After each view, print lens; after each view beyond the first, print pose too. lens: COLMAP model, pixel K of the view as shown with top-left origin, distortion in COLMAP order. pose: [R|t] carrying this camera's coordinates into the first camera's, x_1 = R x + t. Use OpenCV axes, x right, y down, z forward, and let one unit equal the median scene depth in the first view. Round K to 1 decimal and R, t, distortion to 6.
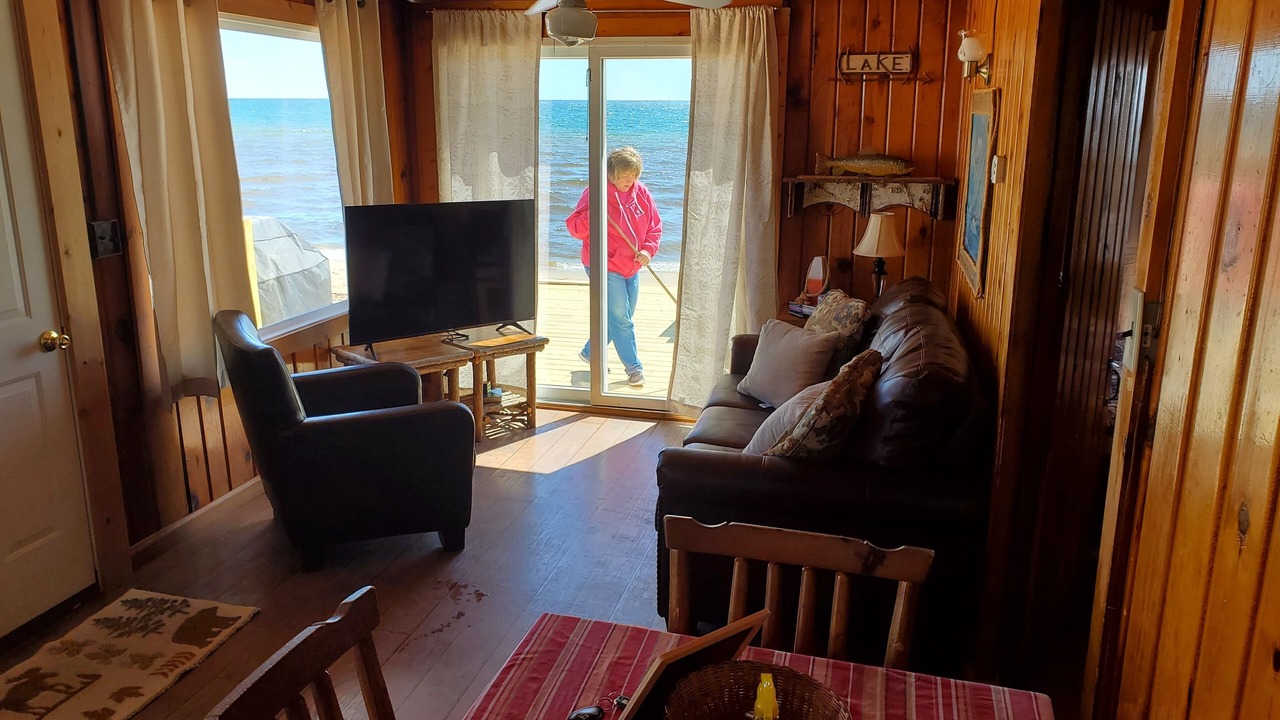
lens RADIAL K [[1035.7, 0, 641.6], [0, 1035.7, 381.2], [0, 0, 1]] dist [0.049843, -0.001742]
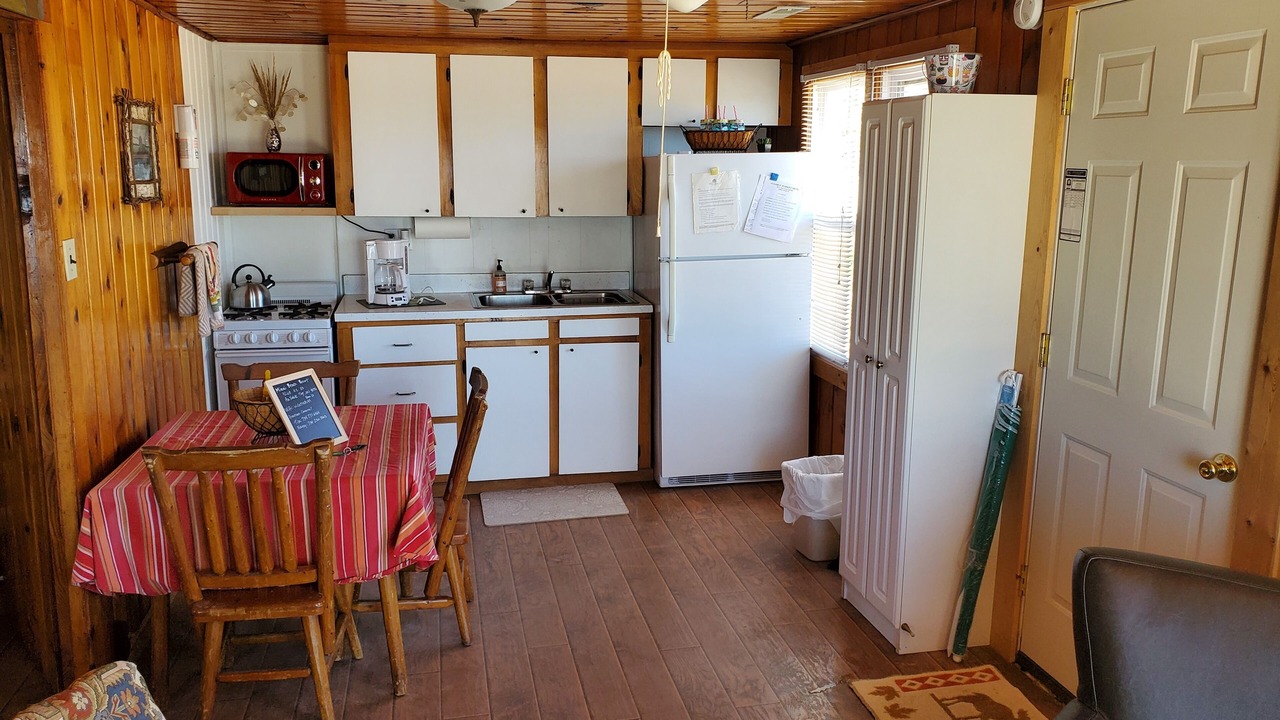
lens RADIAL K [[1035.7, 0, 641.6], [0, 1035.7, 381.2], [0, 0, 1]] dist [0.049843, -0.001742]
pose [[-0.922497, 0.068252, -0.379922, 0.107726], [-0.109560, 0.897469, 0.427255, -0.386972], [0.370129, 0.435766, -0.820435, 1.504637]]
